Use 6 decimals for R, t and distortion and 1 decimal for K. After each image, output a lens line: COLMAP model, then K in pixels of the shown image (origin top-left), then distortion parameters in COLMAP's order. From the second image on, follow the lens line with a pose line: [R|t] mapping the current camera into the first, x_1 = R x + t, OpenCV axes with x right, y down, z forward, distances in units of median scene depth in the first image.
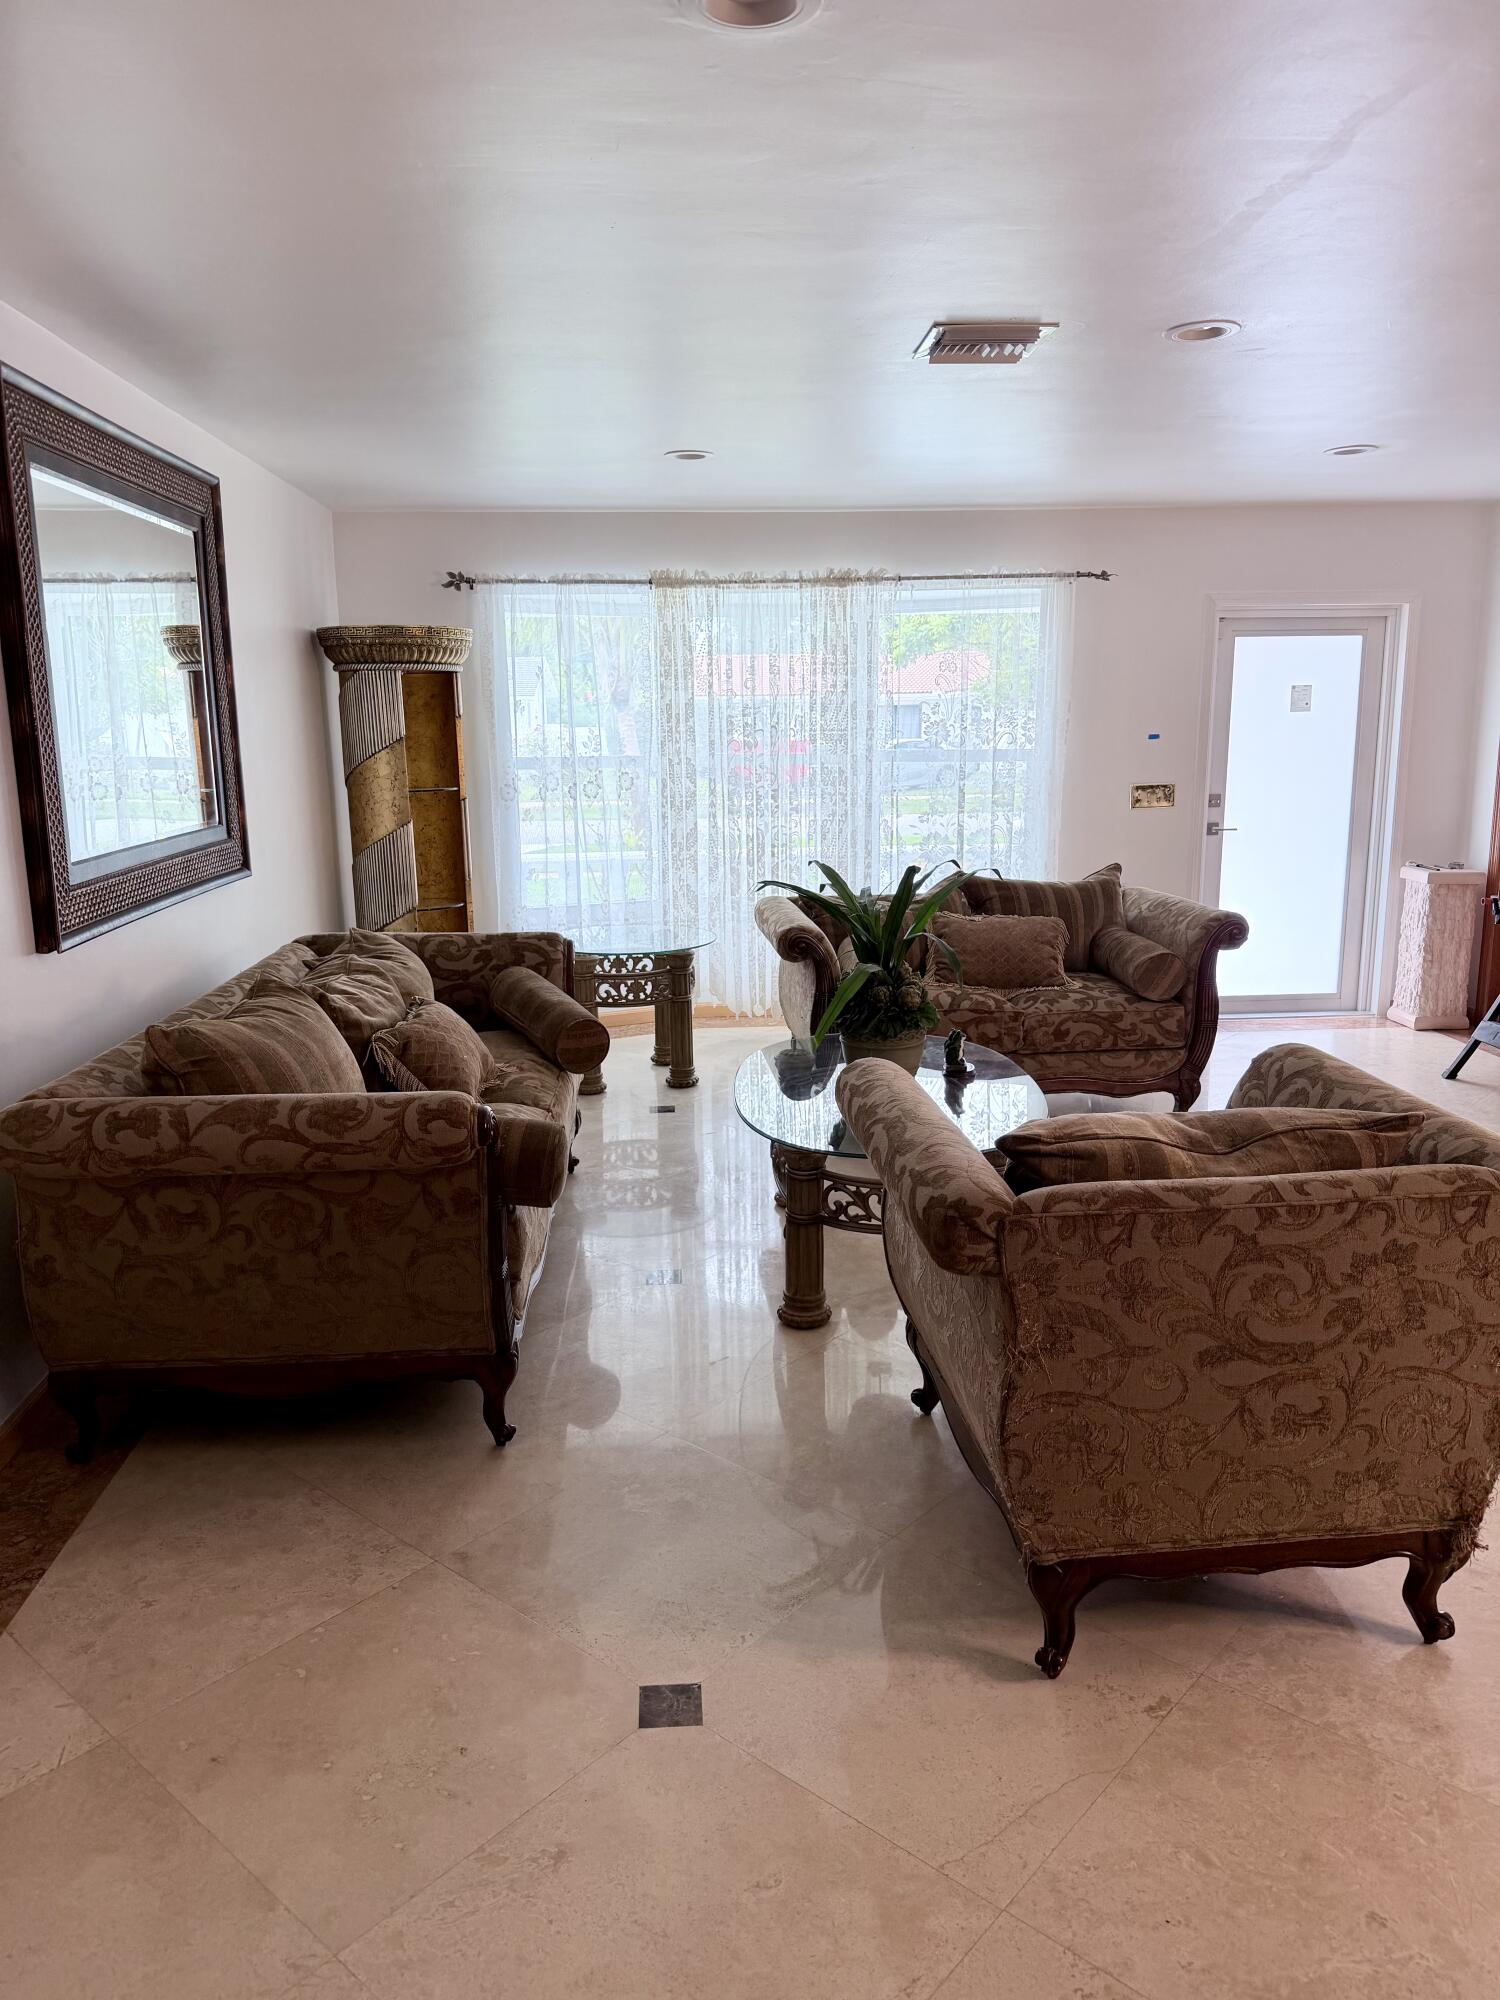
lens RADIAL K [[1391.1, 0, 749.8], [0, 1391.1, 1013.0], [0, 0, 1]] dist [0.047793, -0.075621]
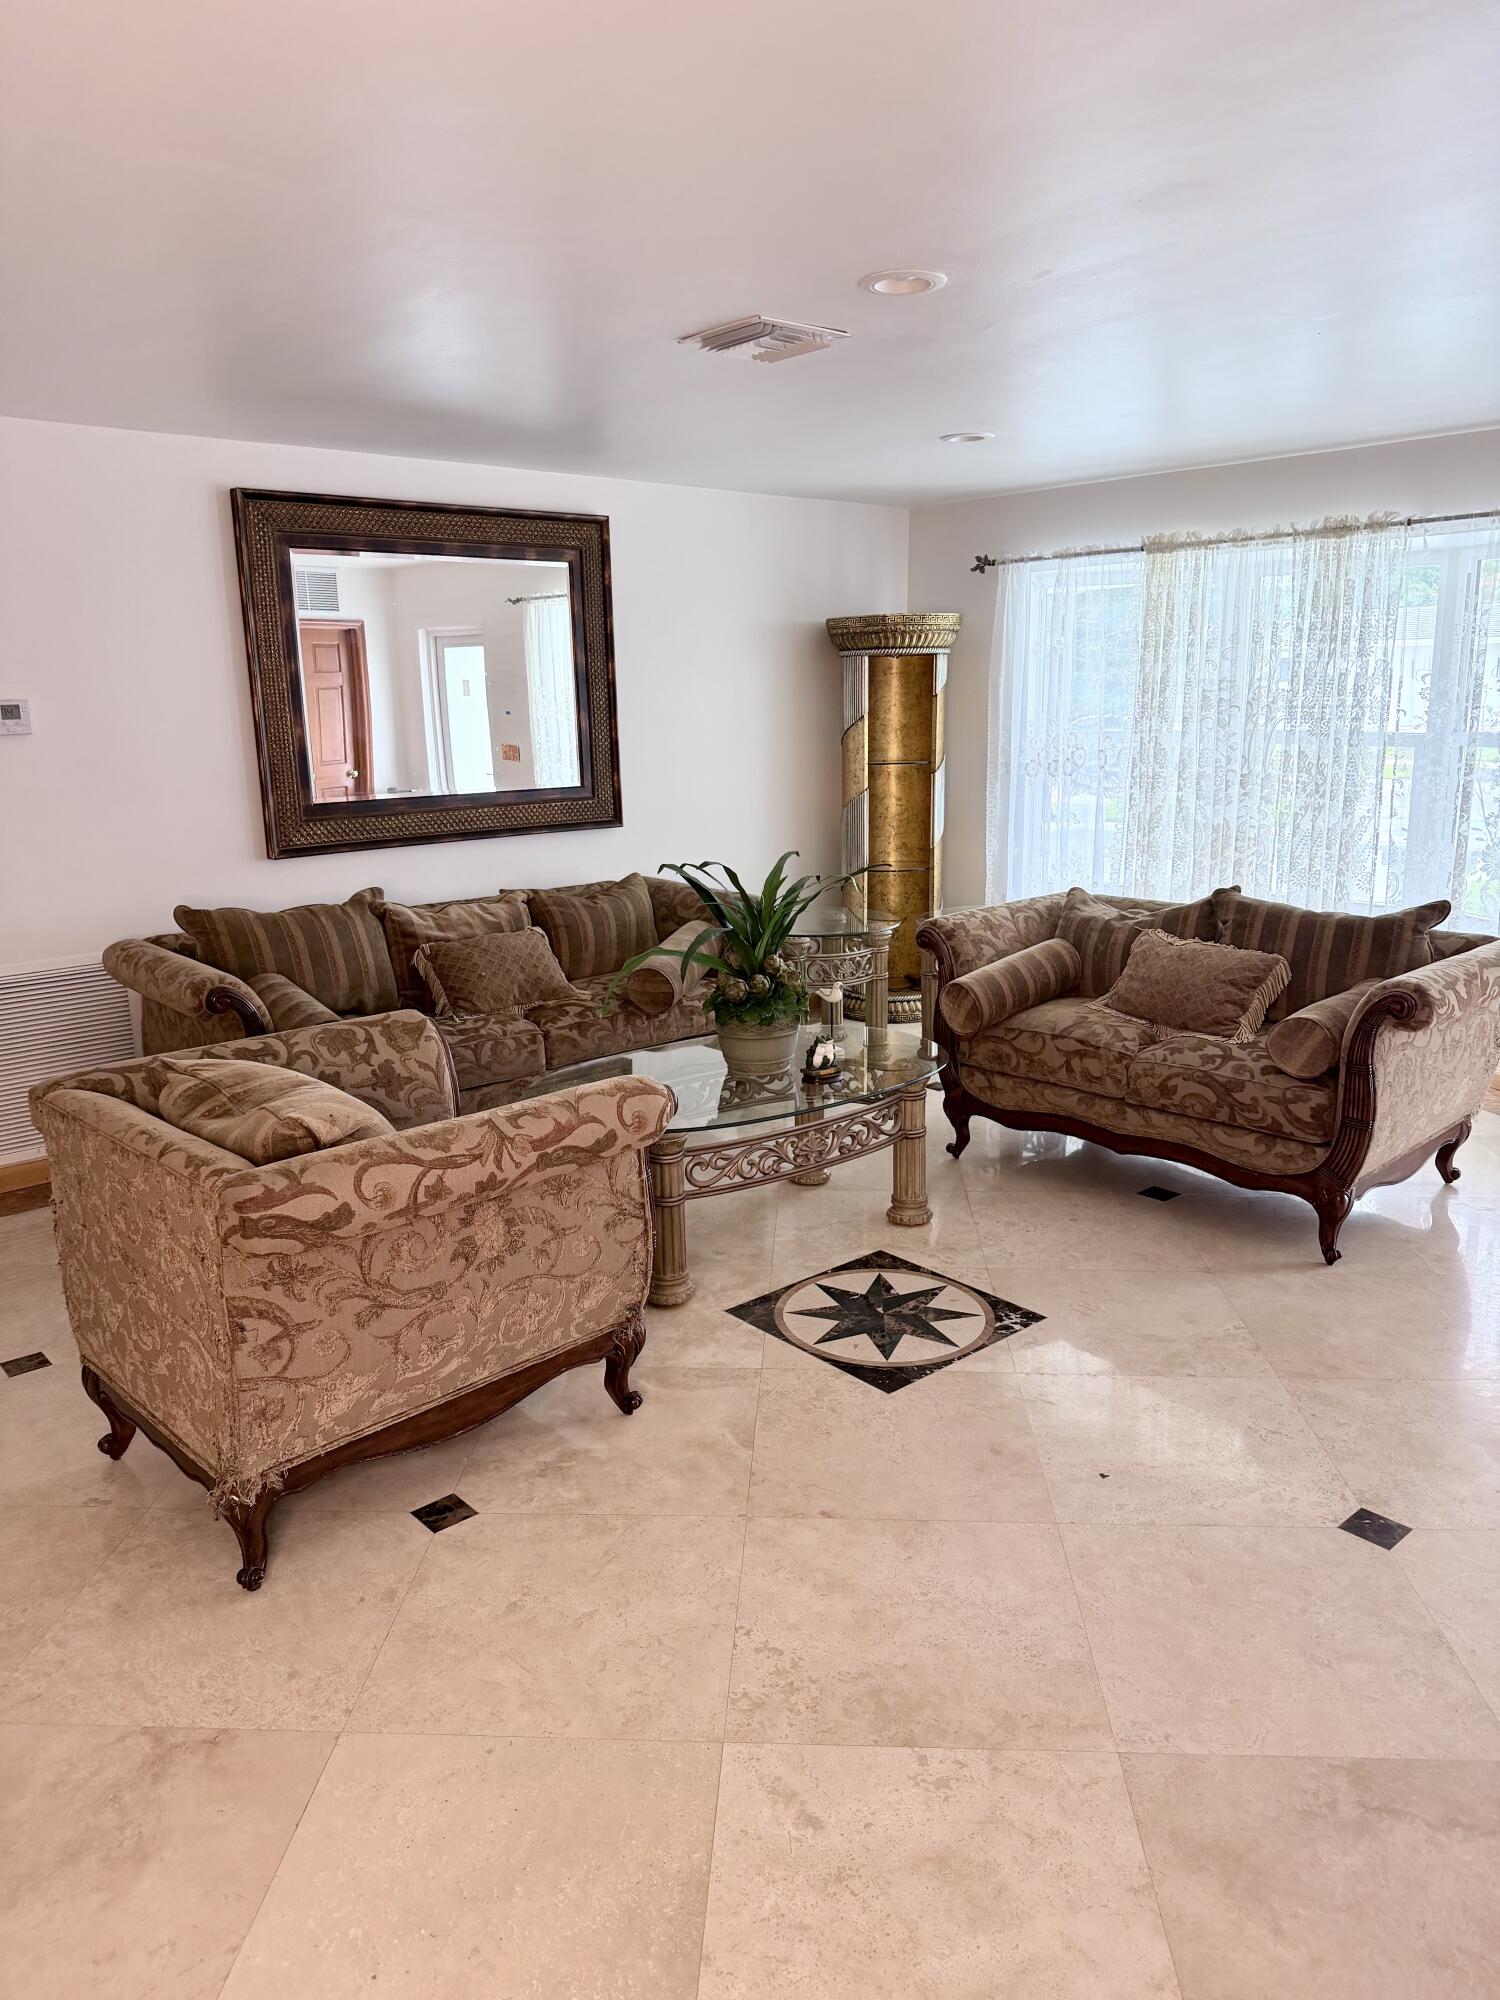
lens RADIAL K [[1391.1, 0, 763.8], [0, 1391.1, 998.7], [0, 0, 1]] dist [0.047793, -0.075621]
pose [[0.604552, 0.175372, -0.777021, 0.763595], [-0.148849, 0.983153, 0.106086, -0.097081], [0.782535, 0.051524, 0.620471, 0.307569]]
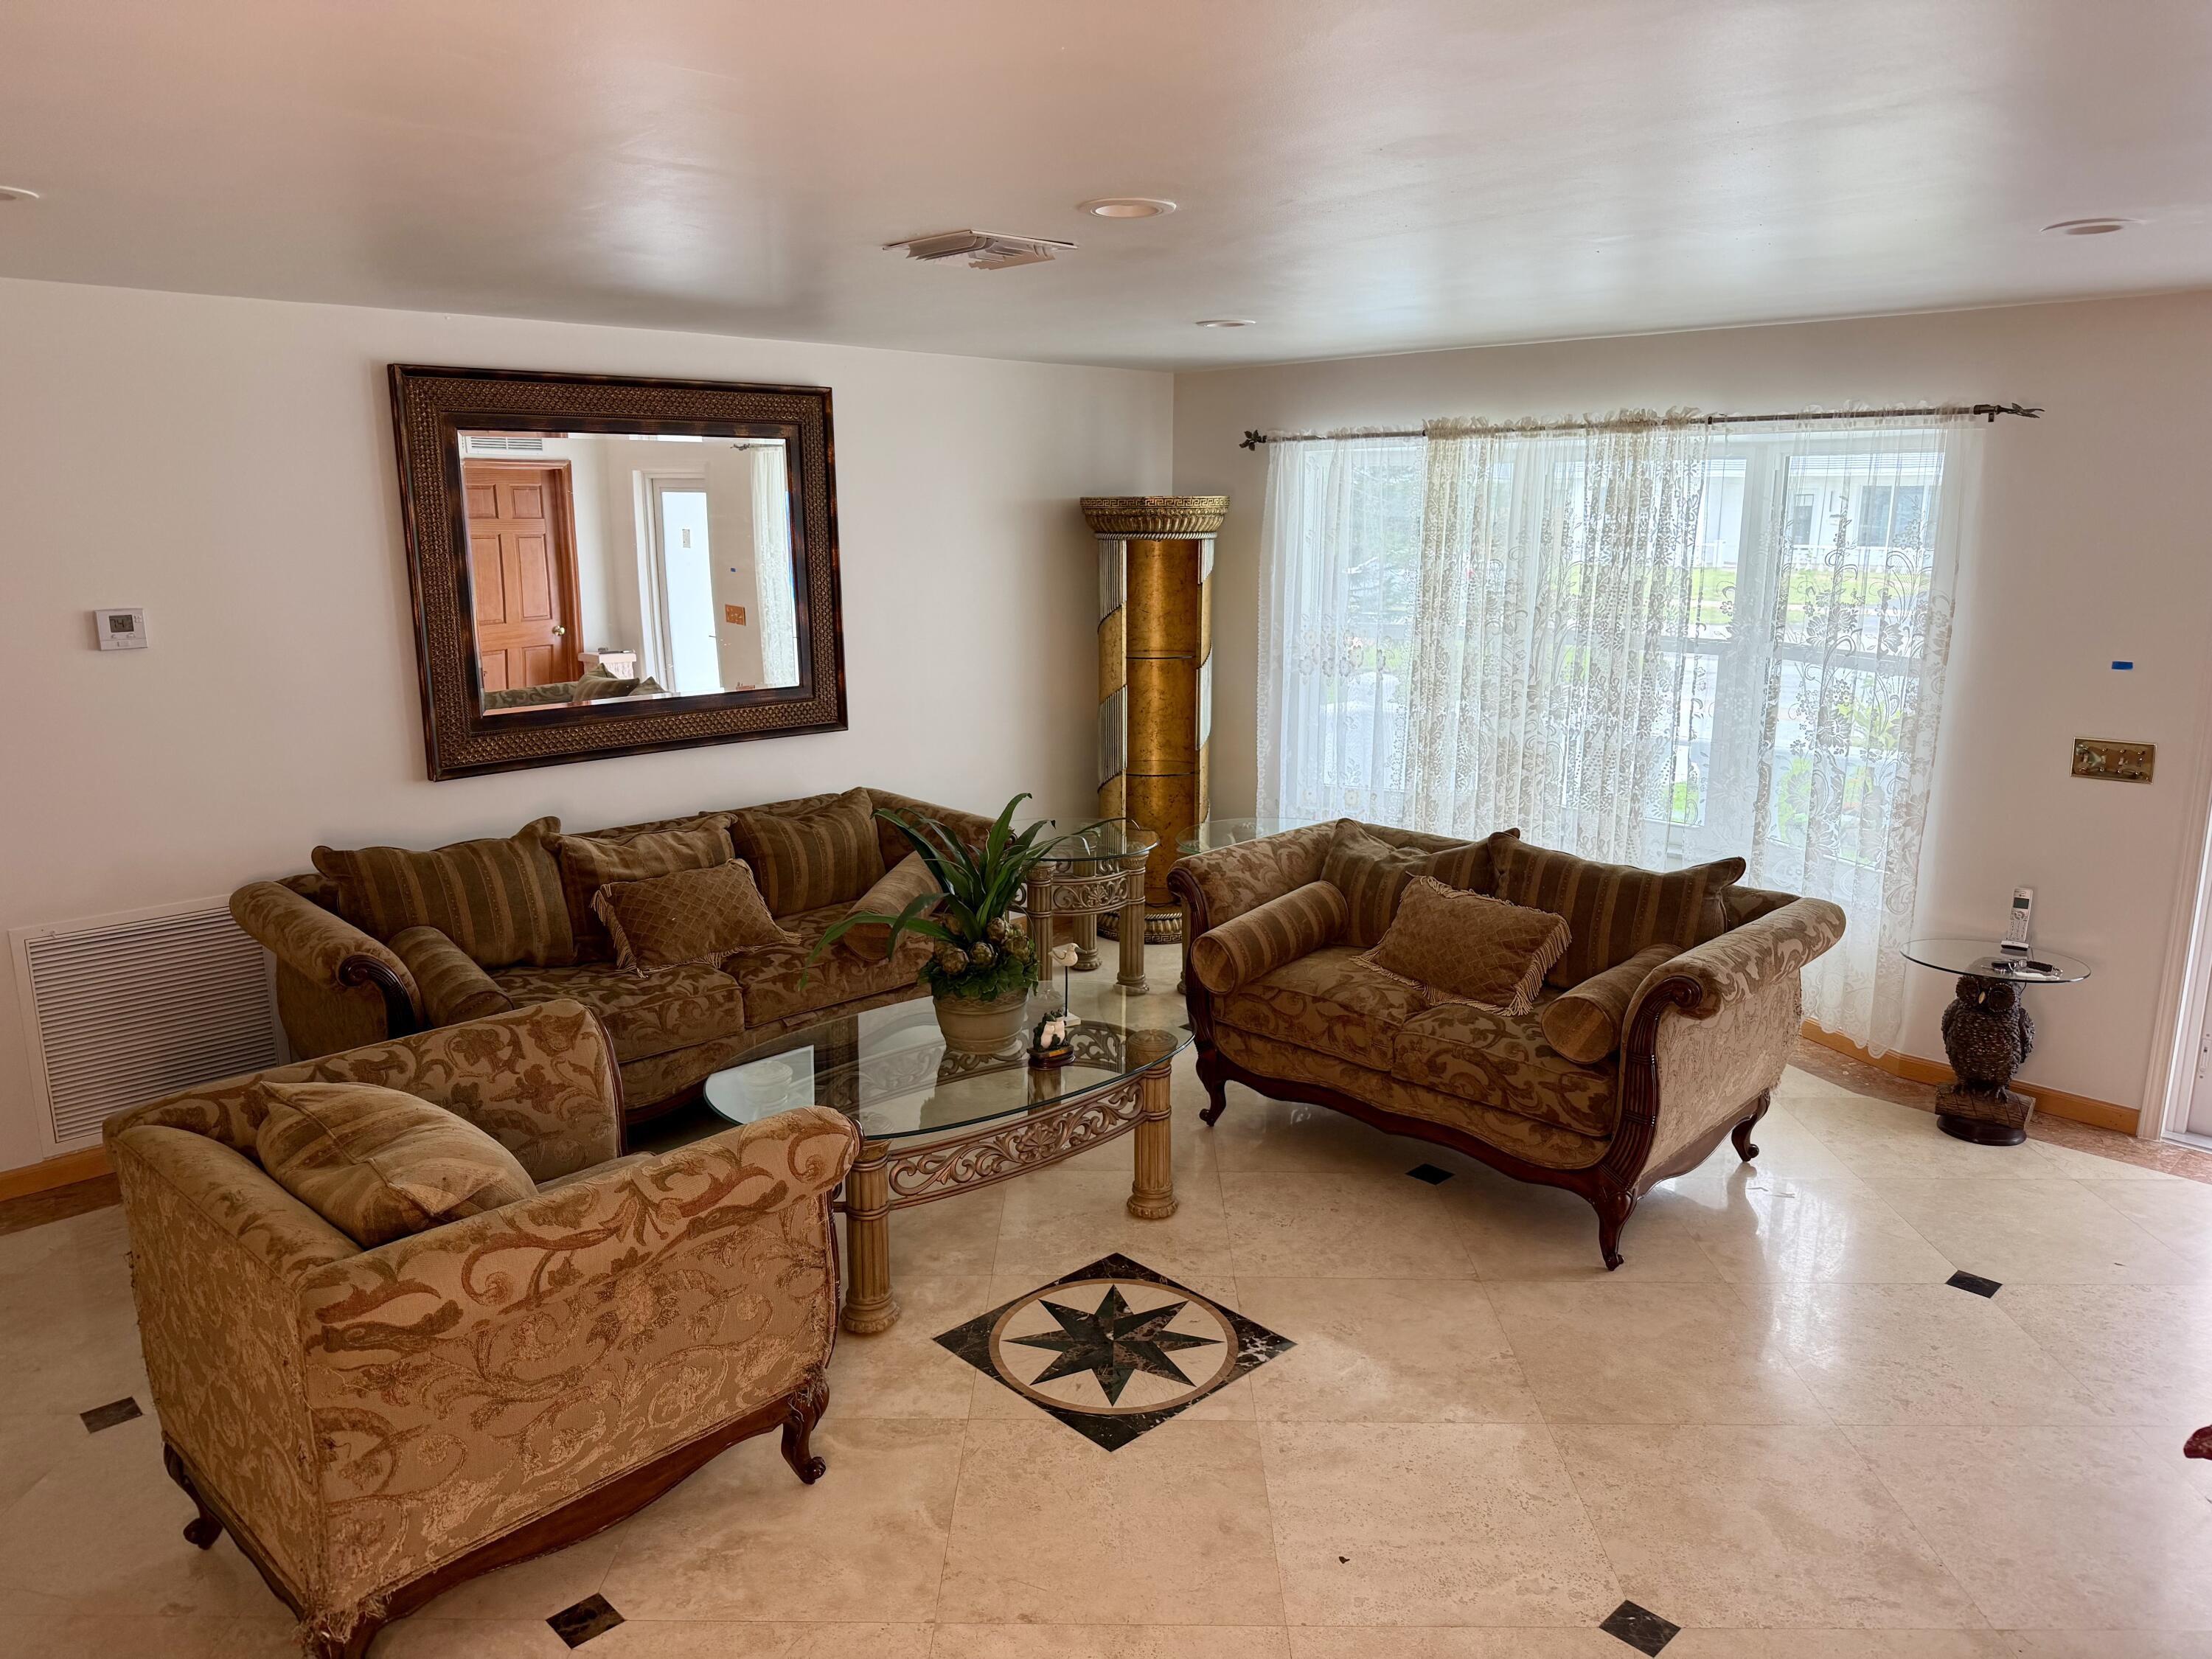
lens RADIAL K [[1538.5, 0, 1116.2], [0, 1538.5, 823.5], [0, 0, 1]] dist [0.047793, -0.075621]
pose [[0.640709, 0.168885, -0.748979, 0.758896], [-0.159075, 0.983540, 0.085696, -0.168115], [0.751124, 0.064237, 0.657028, 0.336298]]
